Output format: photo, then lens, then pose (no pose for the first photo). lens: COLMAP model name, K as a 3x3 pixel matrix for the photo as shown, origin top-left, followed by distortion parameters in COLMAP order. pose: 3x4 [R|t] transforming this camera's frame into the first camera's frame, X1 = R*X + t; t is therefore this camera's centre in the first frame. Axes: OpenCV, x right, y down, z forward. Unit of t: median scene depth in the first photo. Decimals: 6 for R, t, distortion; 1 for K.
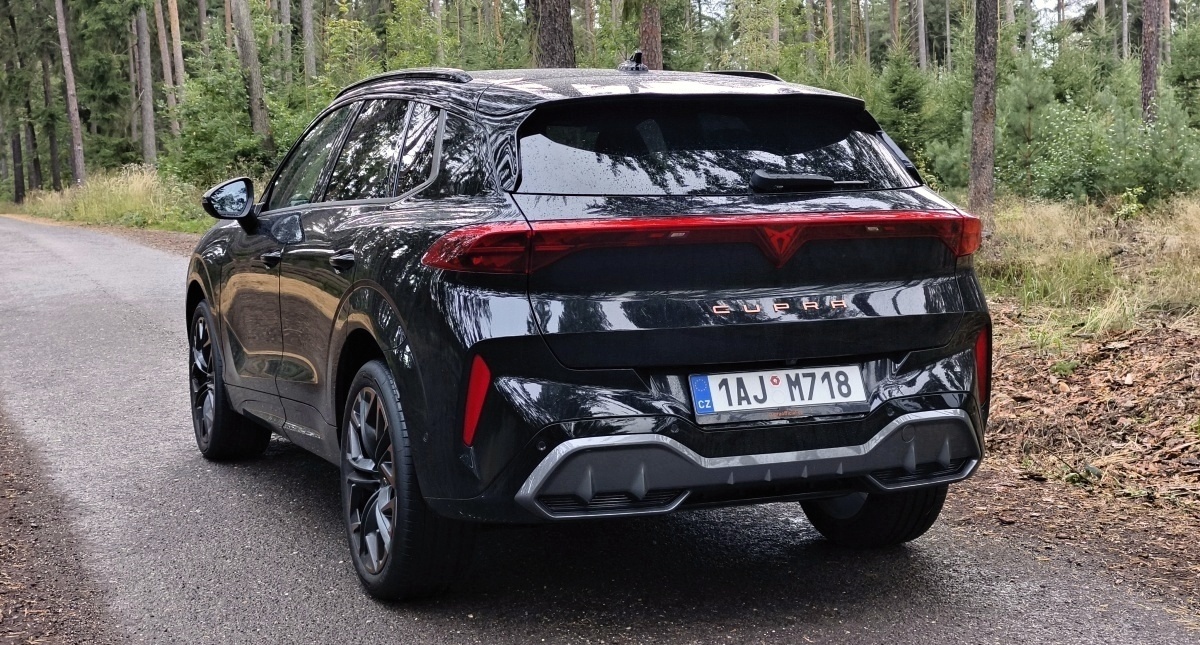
lens RADIAL K [[1698.7, 0, 600.0], [0, 1698.7, 322.5], [0, 0, 1]] dist [-0.032837, -0.013802]
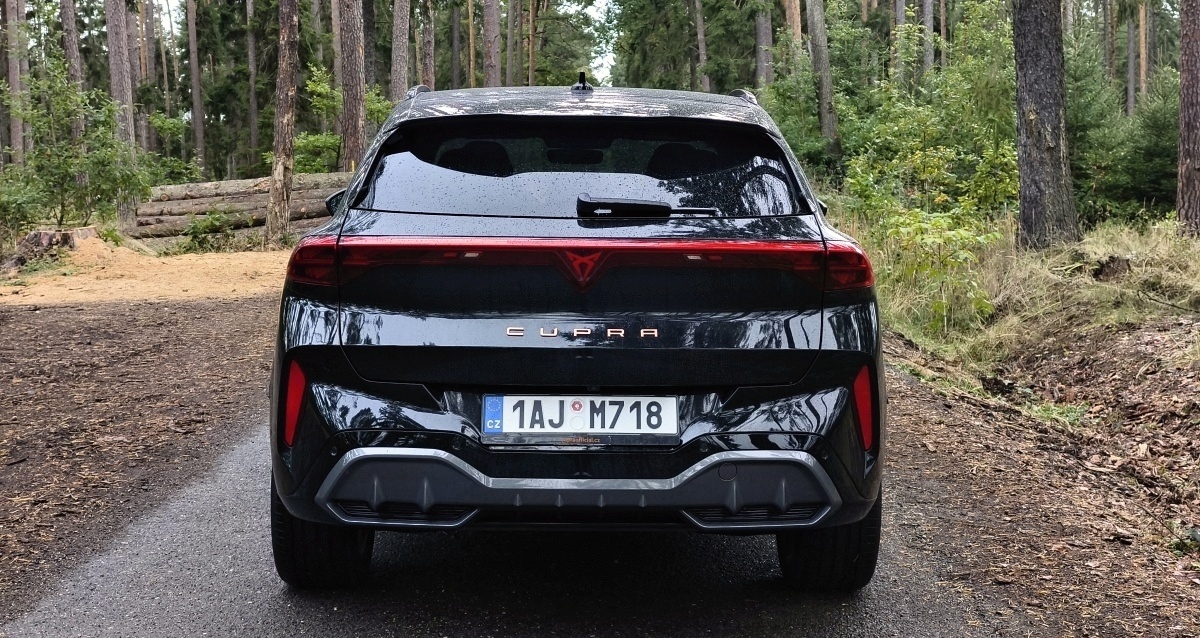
lens RADIAL K [[1635.9, 0, 599.8], [0, 1635.9, 366.9], [0, 0, 1]] dist [0.106869, 0.006837]
pose [[0.937610, 0.065633, -0.341437, 0.436632], [-0.056002, 0.997707, 0.037999, -0.025561], [0.343148, -0.016507, 0.939136, 0.104360]]
